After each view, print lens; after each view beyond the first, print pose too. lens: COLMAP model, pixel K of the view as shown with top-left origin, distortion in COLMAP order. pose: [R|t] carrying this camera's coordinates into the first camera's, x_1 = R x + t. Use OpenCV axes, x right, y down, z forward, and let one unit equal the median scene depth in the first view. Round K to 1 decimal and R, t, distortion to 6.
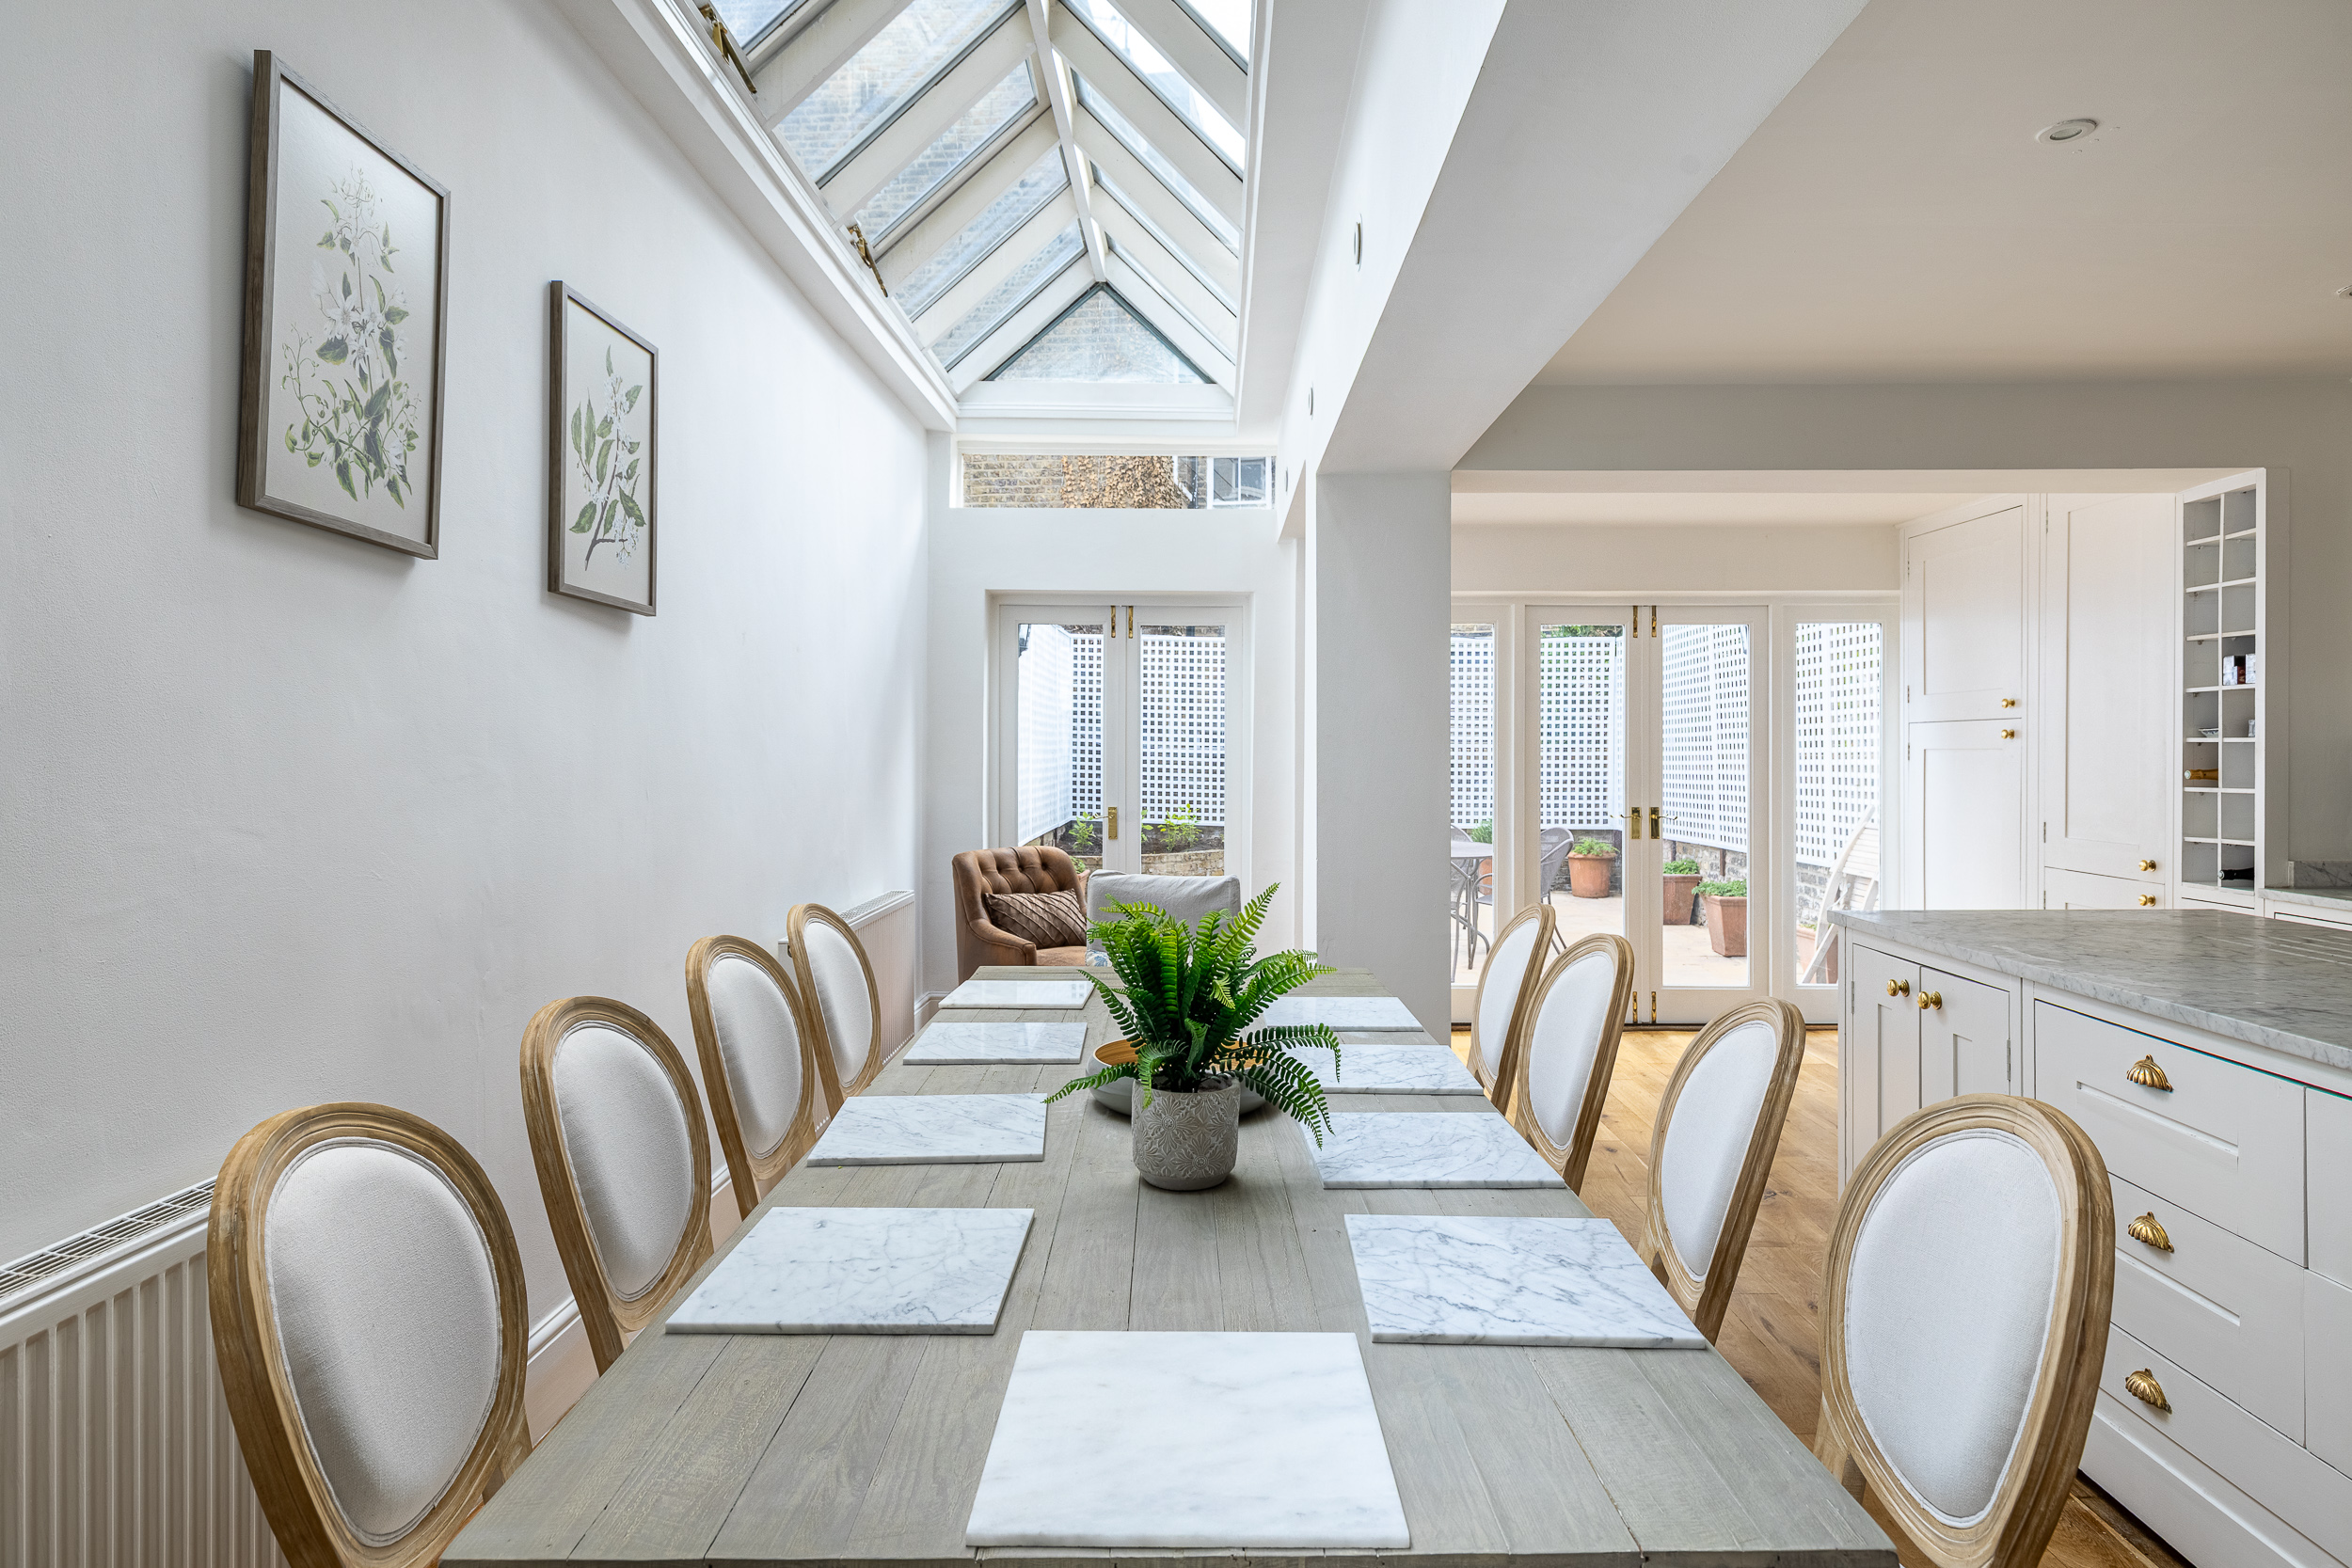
lens RADIAL K [[1274.1, 0, 1217.6], [0, 1274.1, 762.7], [0, 0, 1]] dist [0.002054, -0.000356]
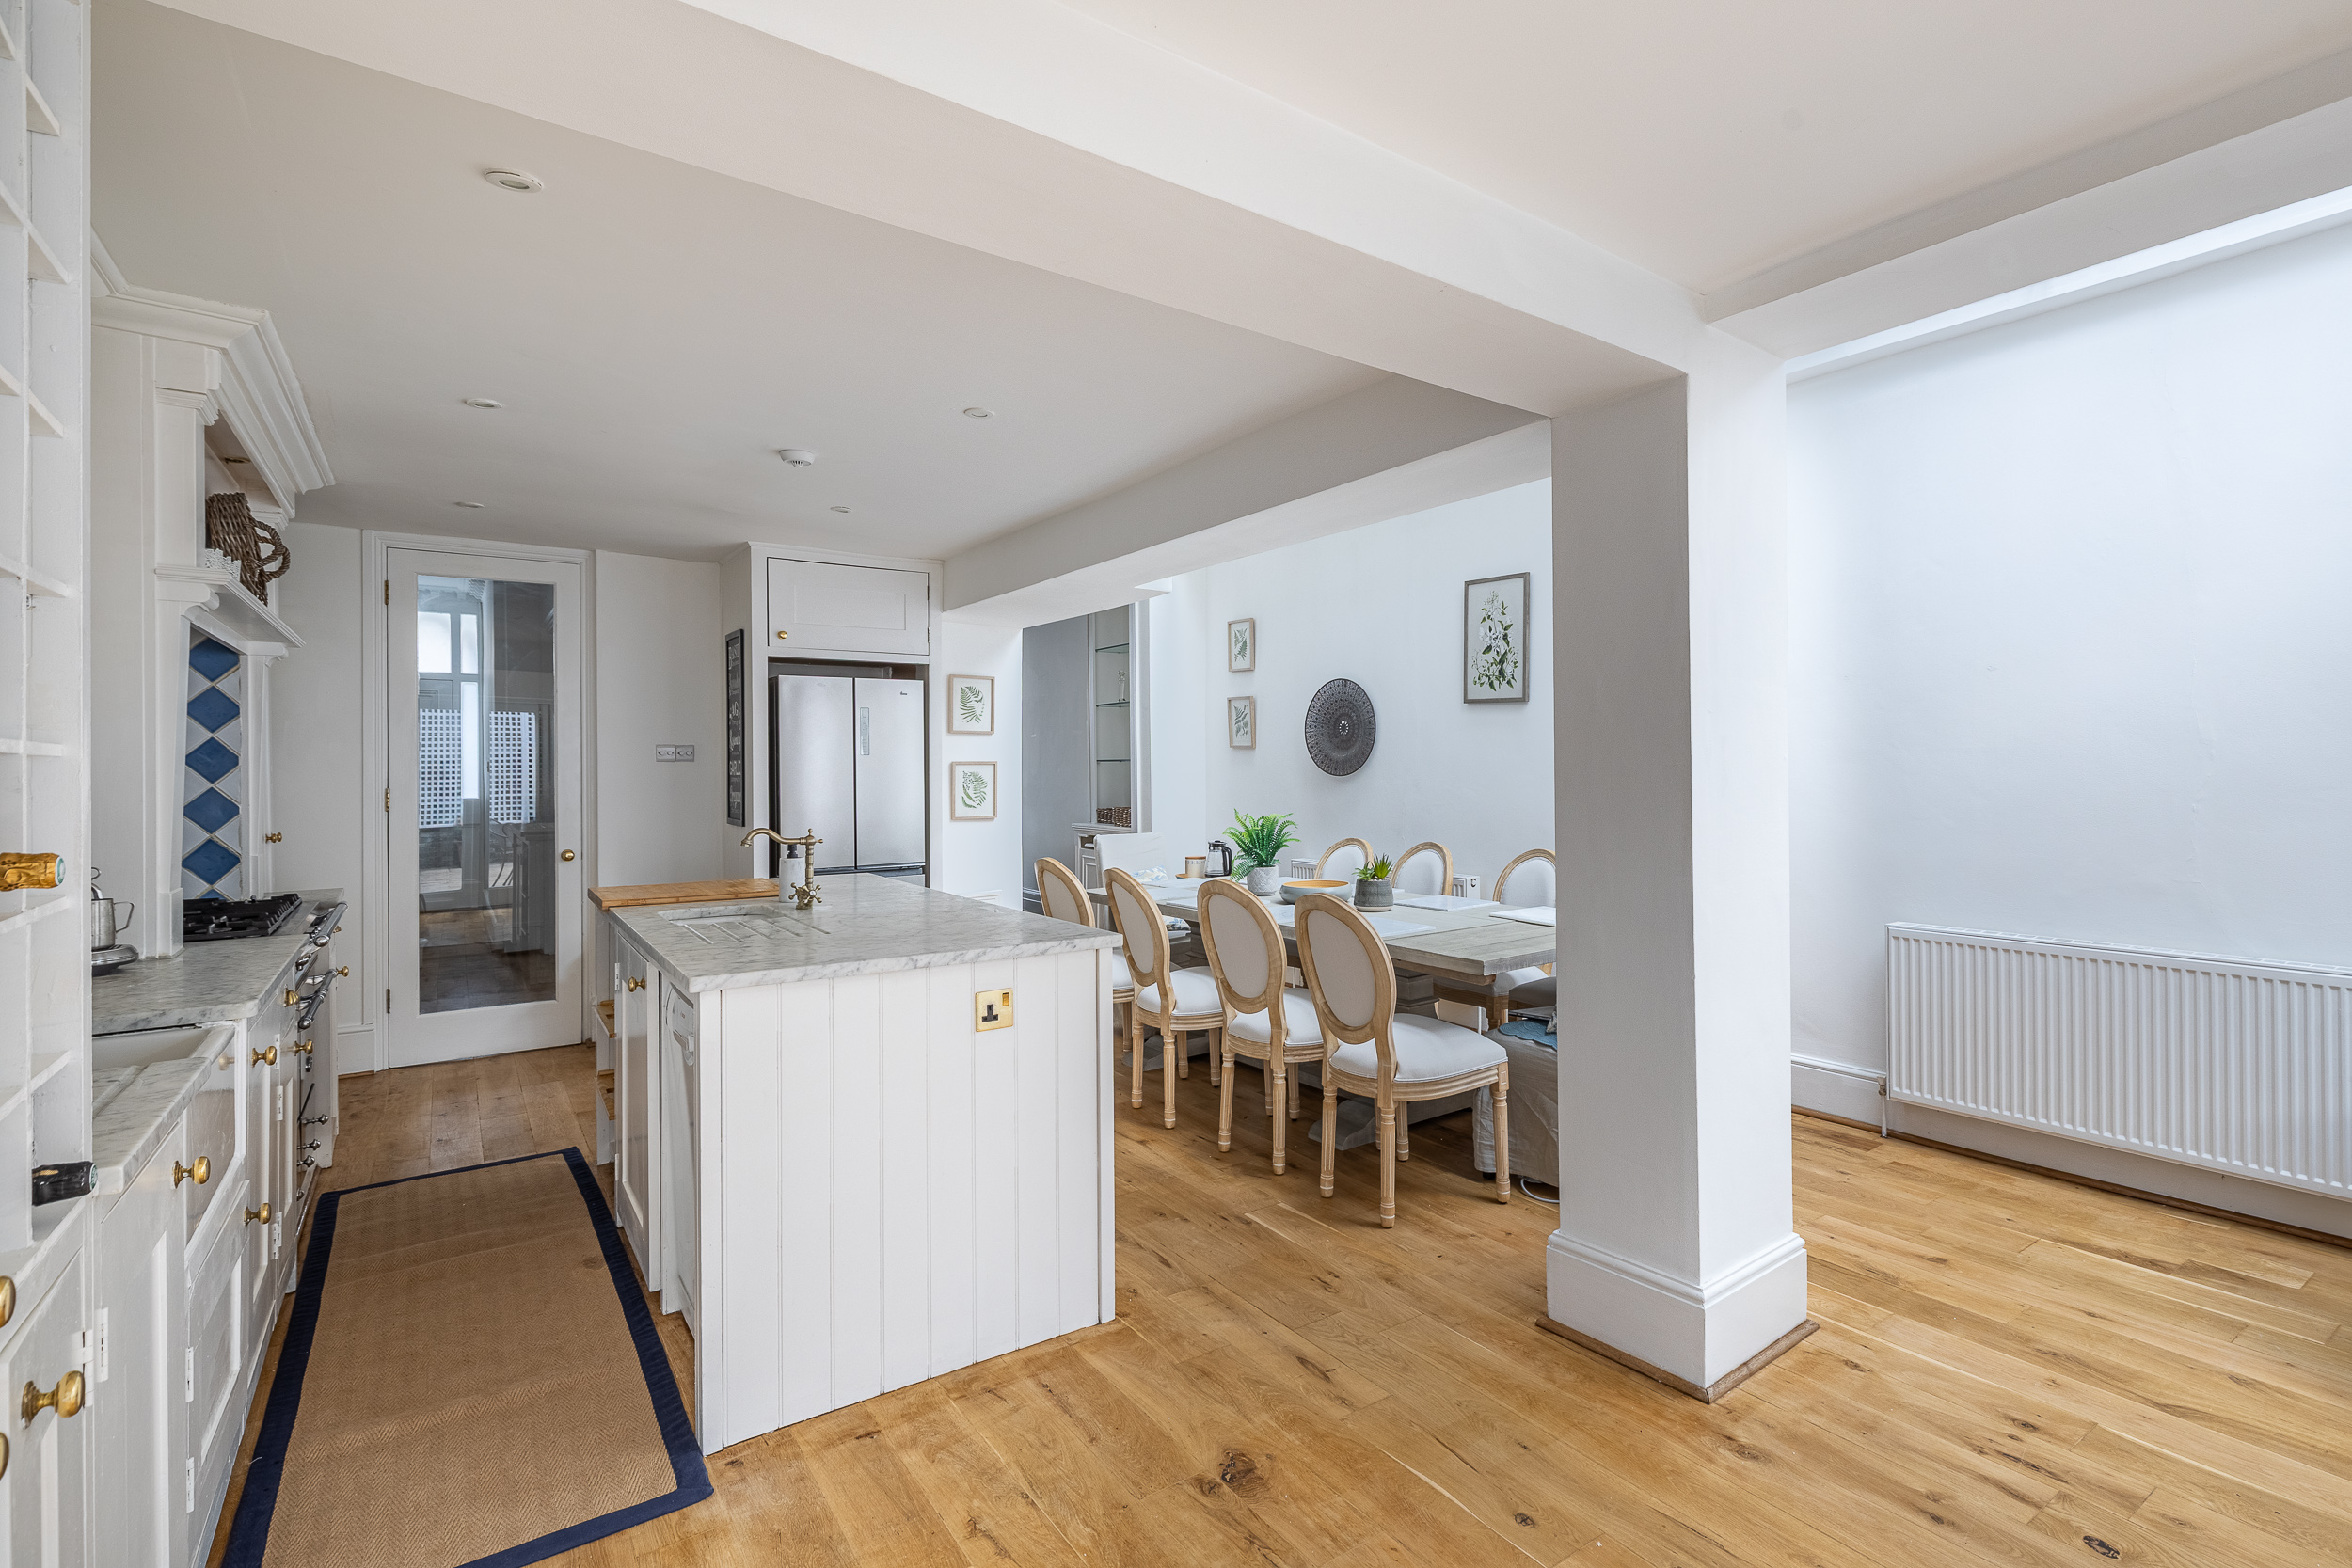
lens RADIAL K [[1100.3, 0, 1262.9], [0, 1100.3, 765.0], [0, 0, 1]] dist [0.000932, 0.000046]
pose [[-0.805913, 0.004747, -0.592015, 1.086453], [0.003196, 0.999988, 0.003666, -0.020582], [0.592025, 0.001063, -0.805919, 2.138661]]
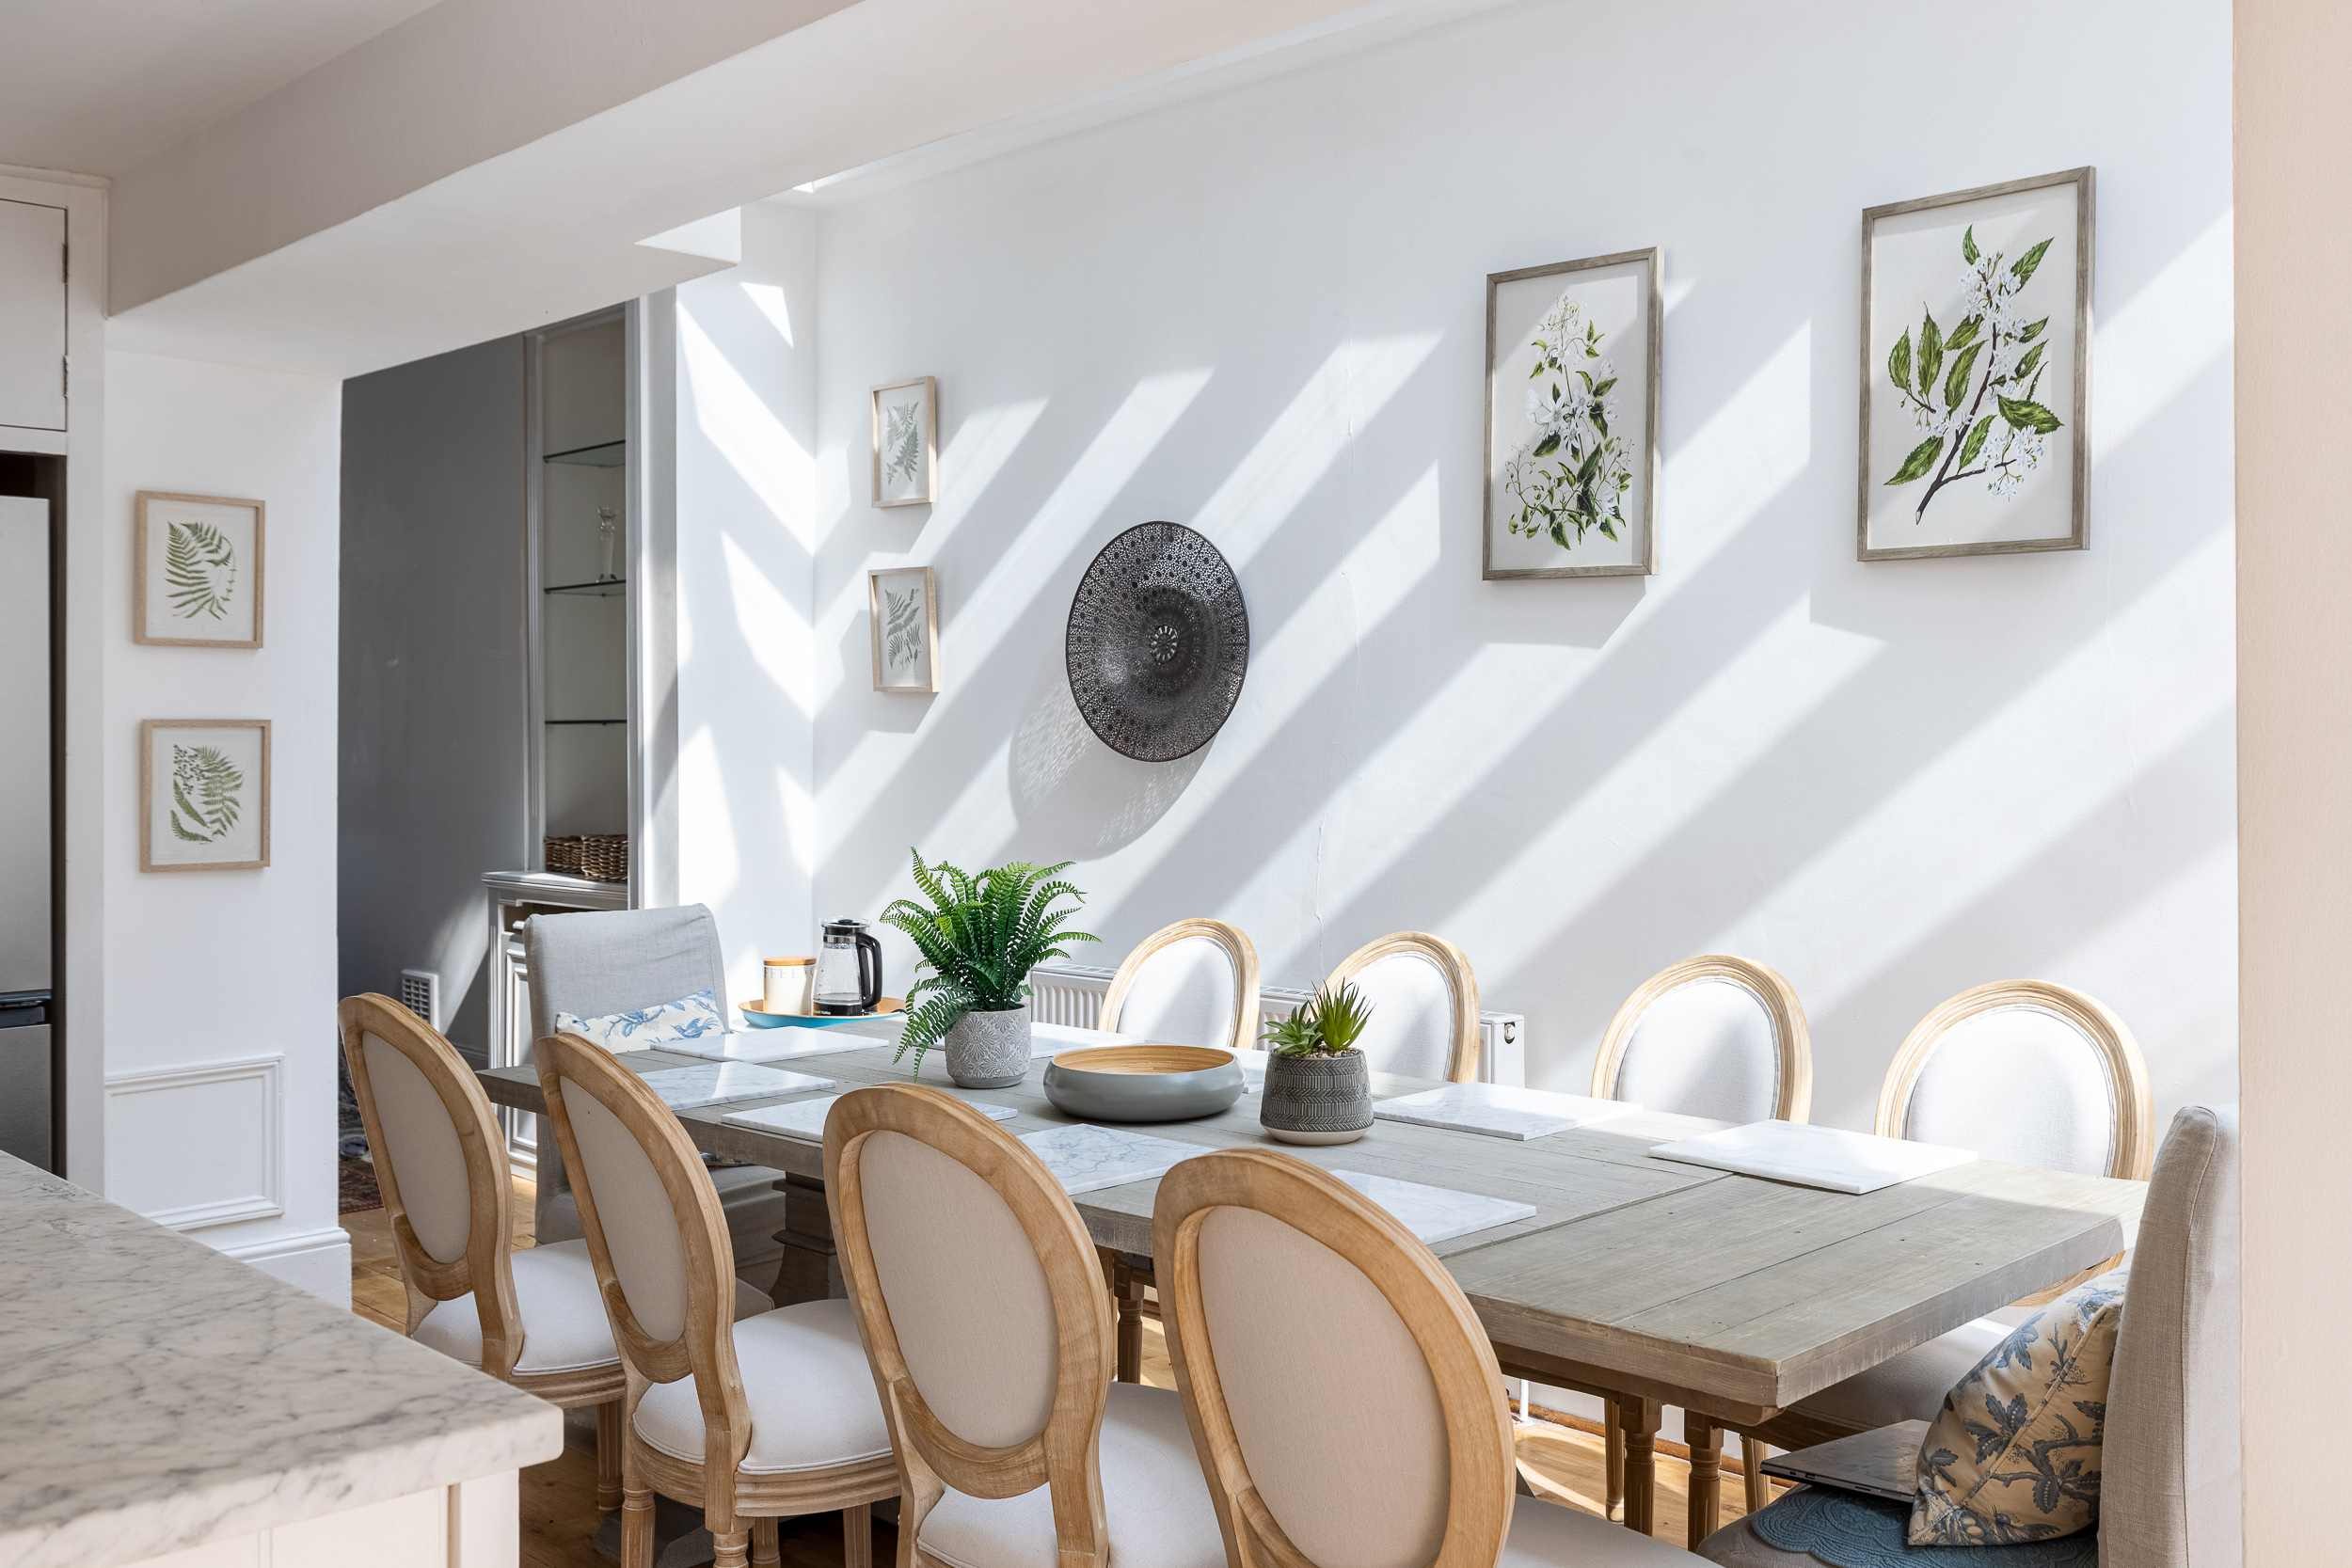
lens RADIAL K [[2160.4, 0, 1207.5], [0, 2160.4, 730.7], [0, 0, 1]] dist [-0.000464, 0.000000]
pose [[-0.715052, -0.001887, -0.699069, 0.828233], [-0.002735, 0.999996, 0.000098, -0.014291], [0.699066, 0.001982, -0.715054, 1.694526]]
